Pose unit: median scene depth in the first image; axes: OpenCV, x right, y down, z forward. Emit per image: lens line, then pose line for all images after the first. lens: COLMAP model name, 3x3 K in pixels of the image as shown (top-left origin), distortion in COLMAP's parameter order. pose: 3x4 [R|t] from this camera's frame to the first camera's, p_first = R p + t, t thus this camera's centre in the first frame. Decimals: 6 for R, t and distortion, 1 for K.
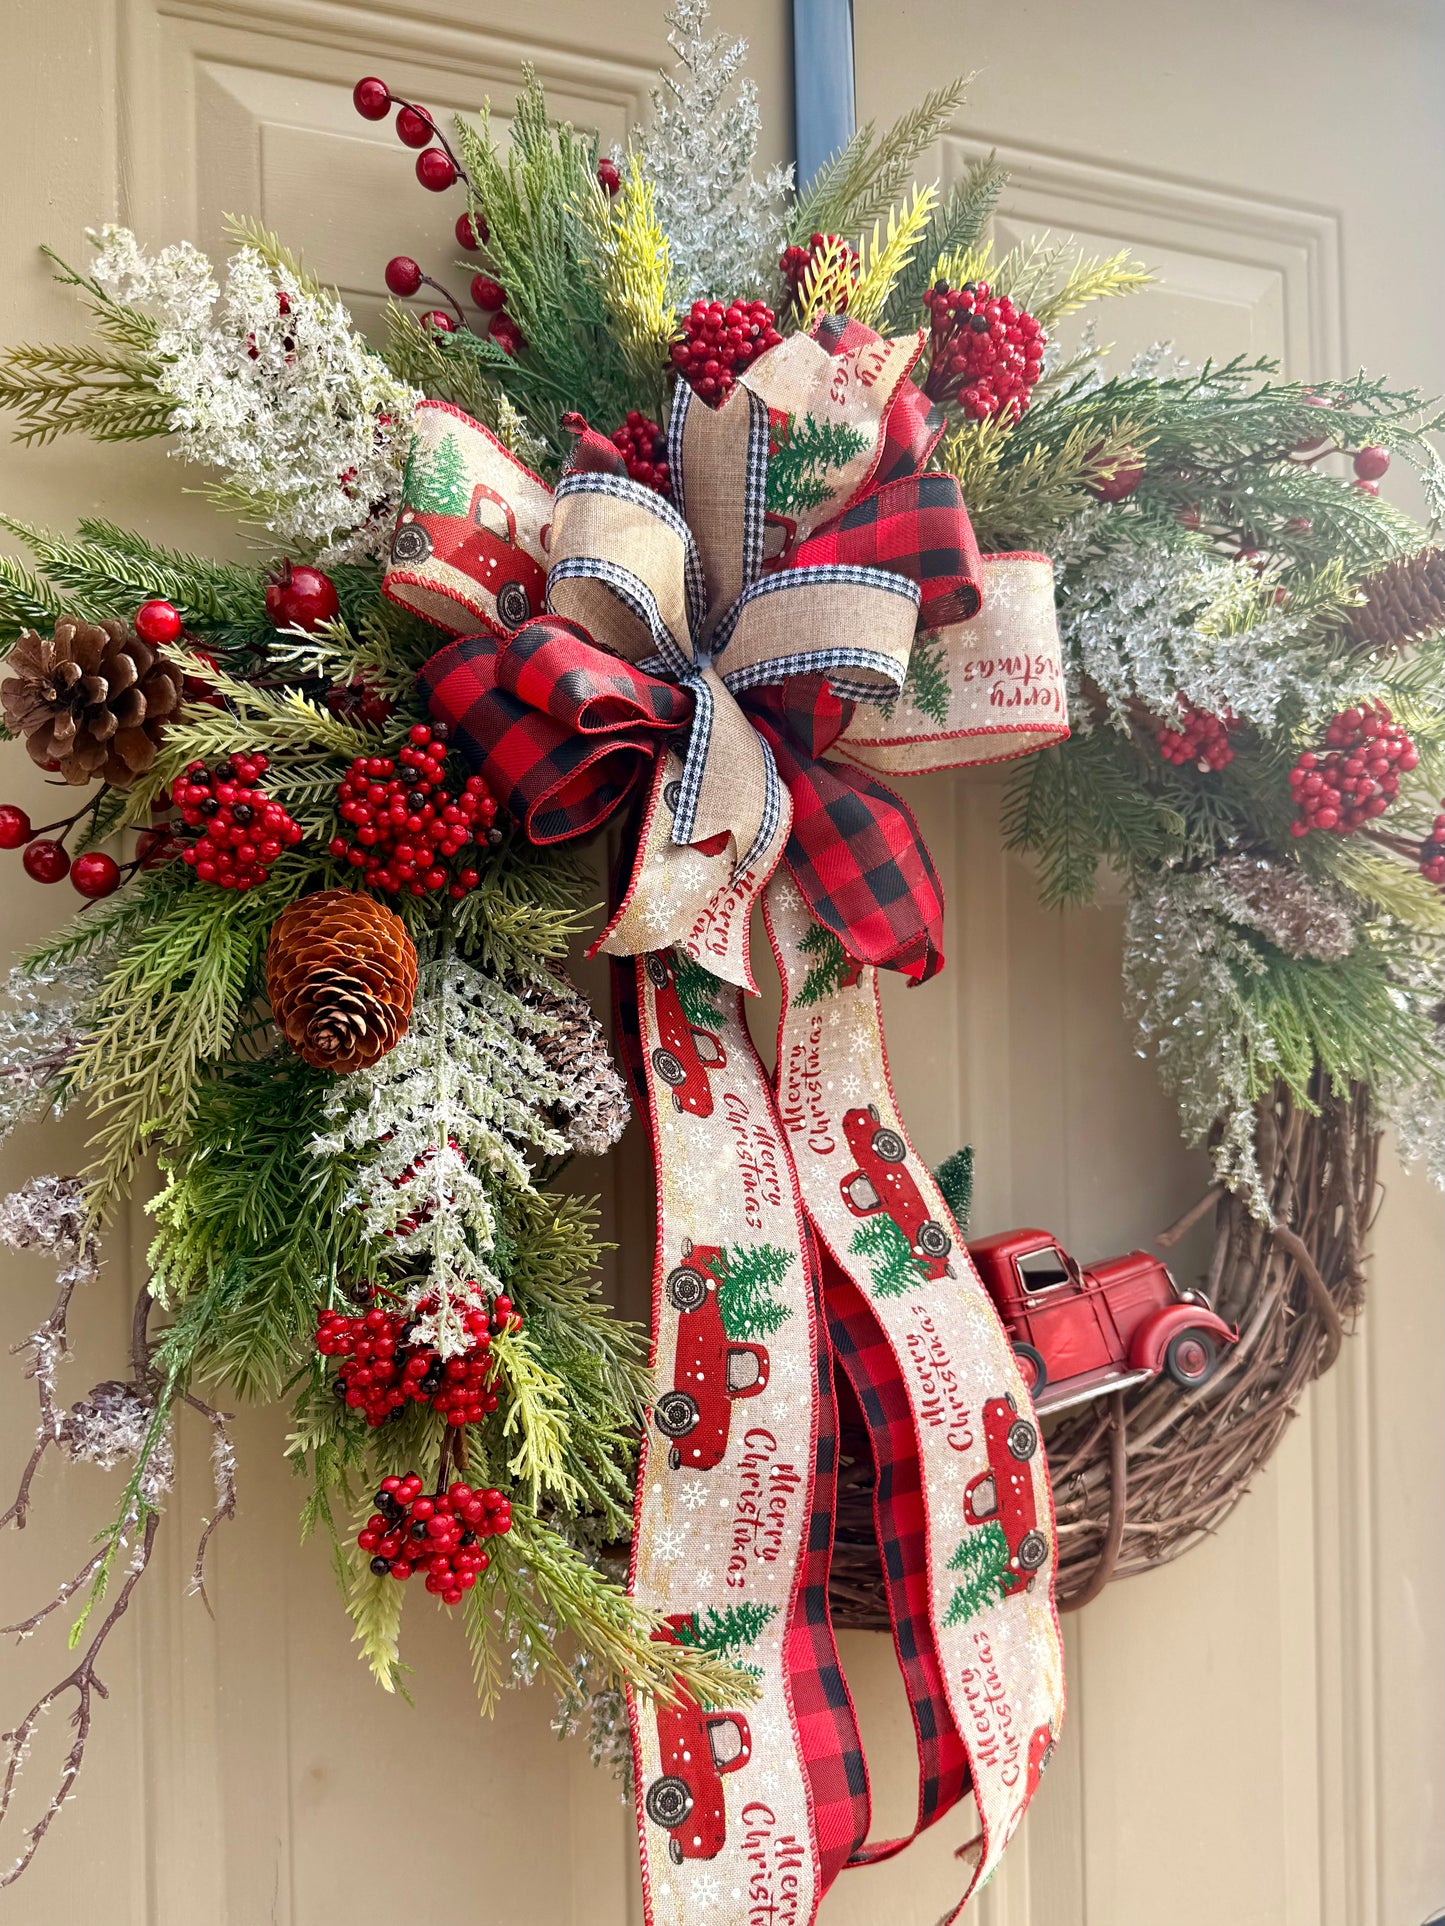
lens RADIAL K [[1392.2, 0, 722.5], [0, 1392.2, 963.0], [0, 0, 1]] dist [-0.007412, -0.041312]
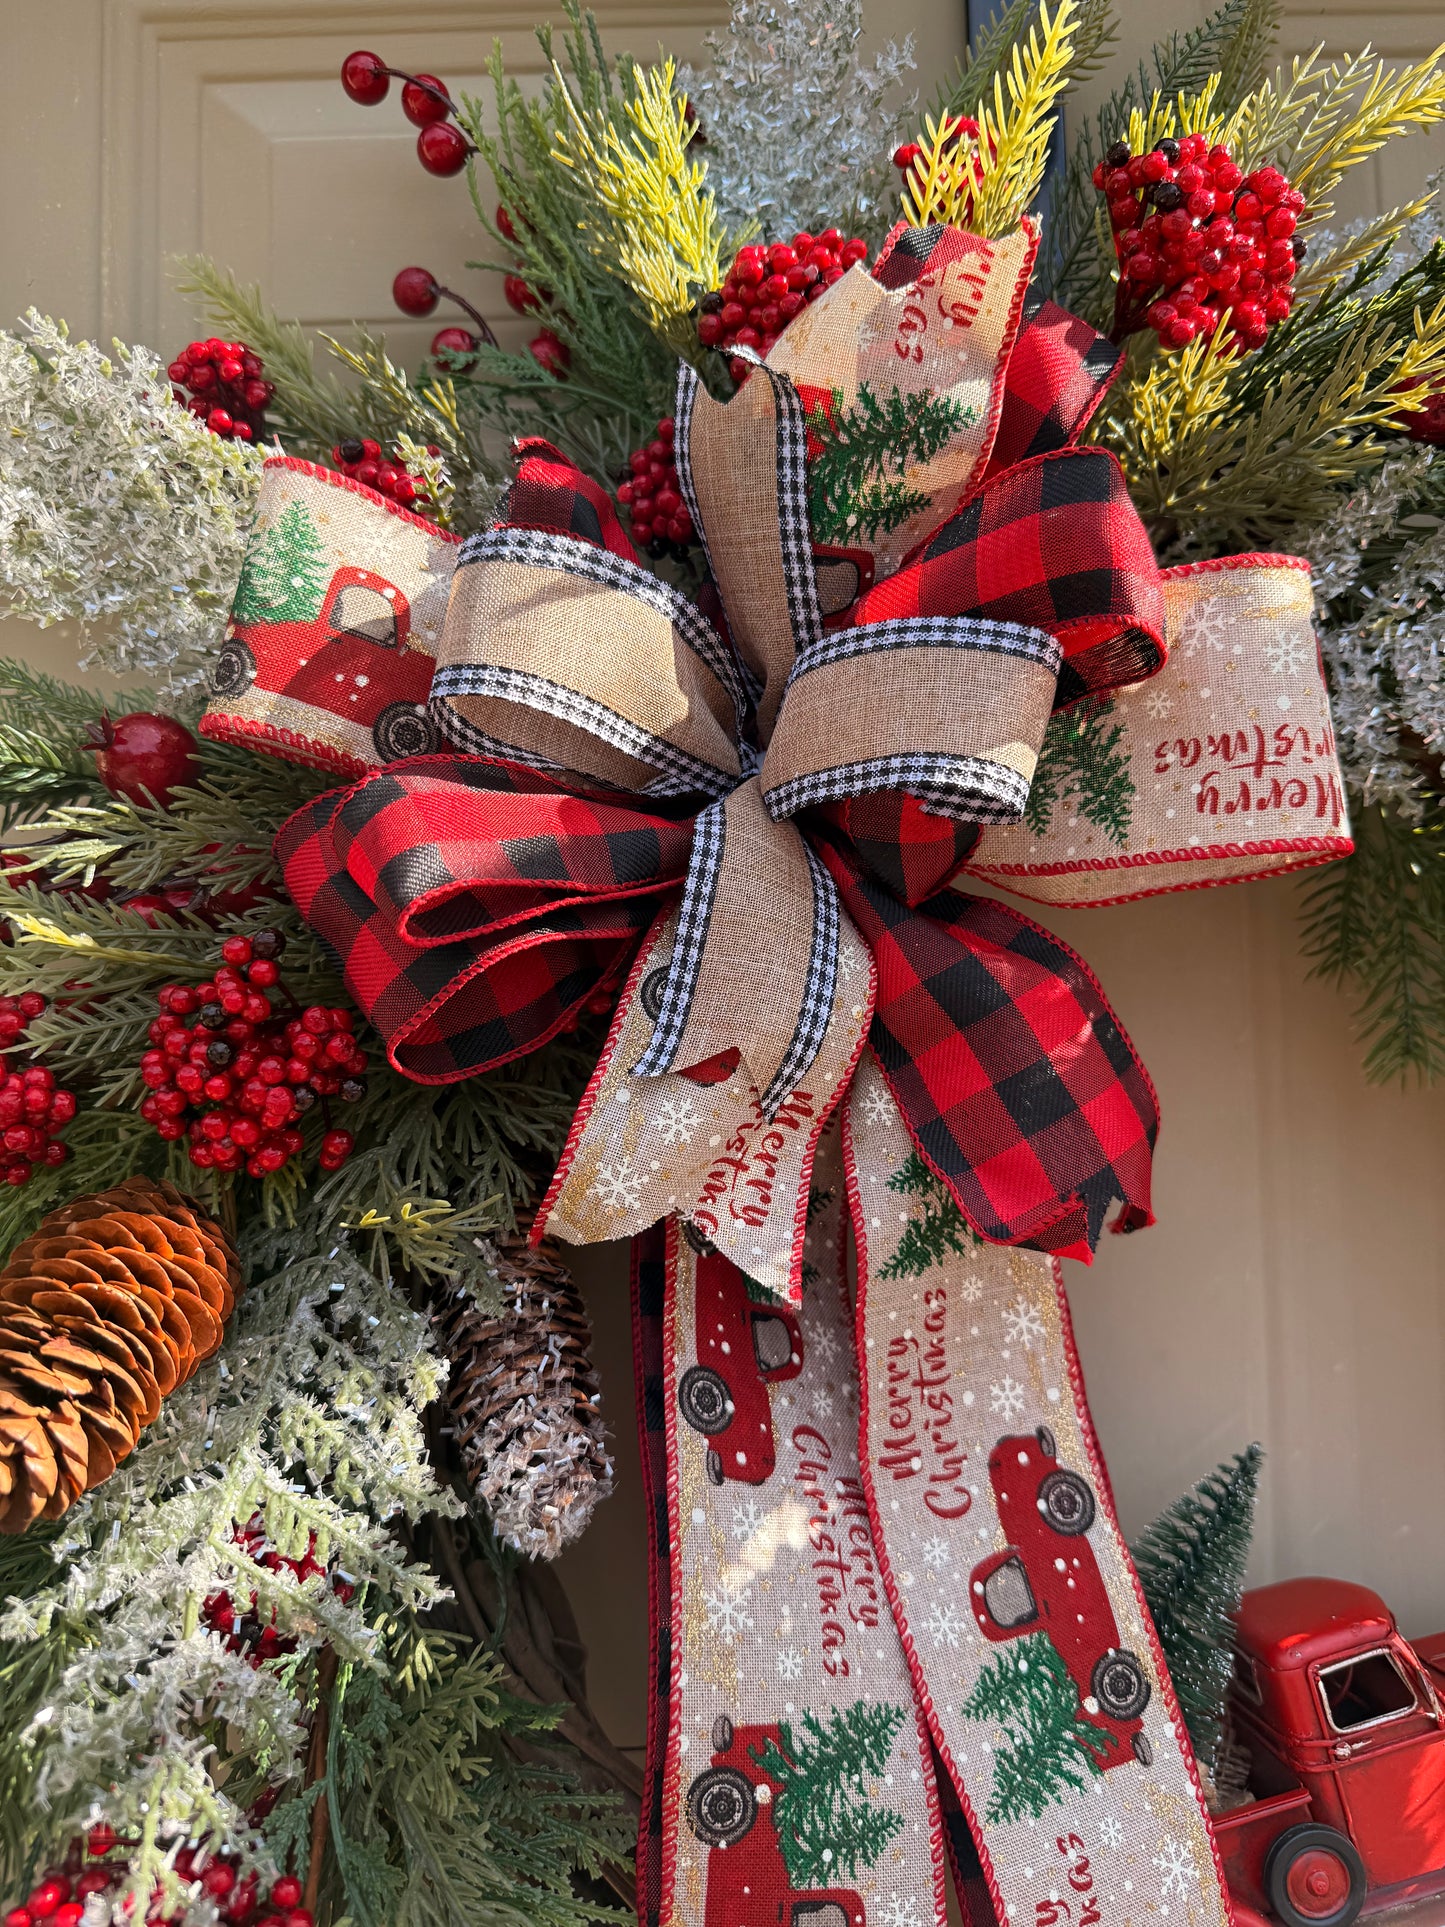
lens RADIAL K [[1282.8, 0, 720.5], [0, 1282.8, 891.5], [0, 0, 1]] dist [0.007013, -0.038901]
pose [[0.945018, -0.034304, -0.325213, 0.180969], [0.027920, 0.999315, -0.024277, -0.146411], [0.325823, 0.013862, 0.945329, 0.413041]]
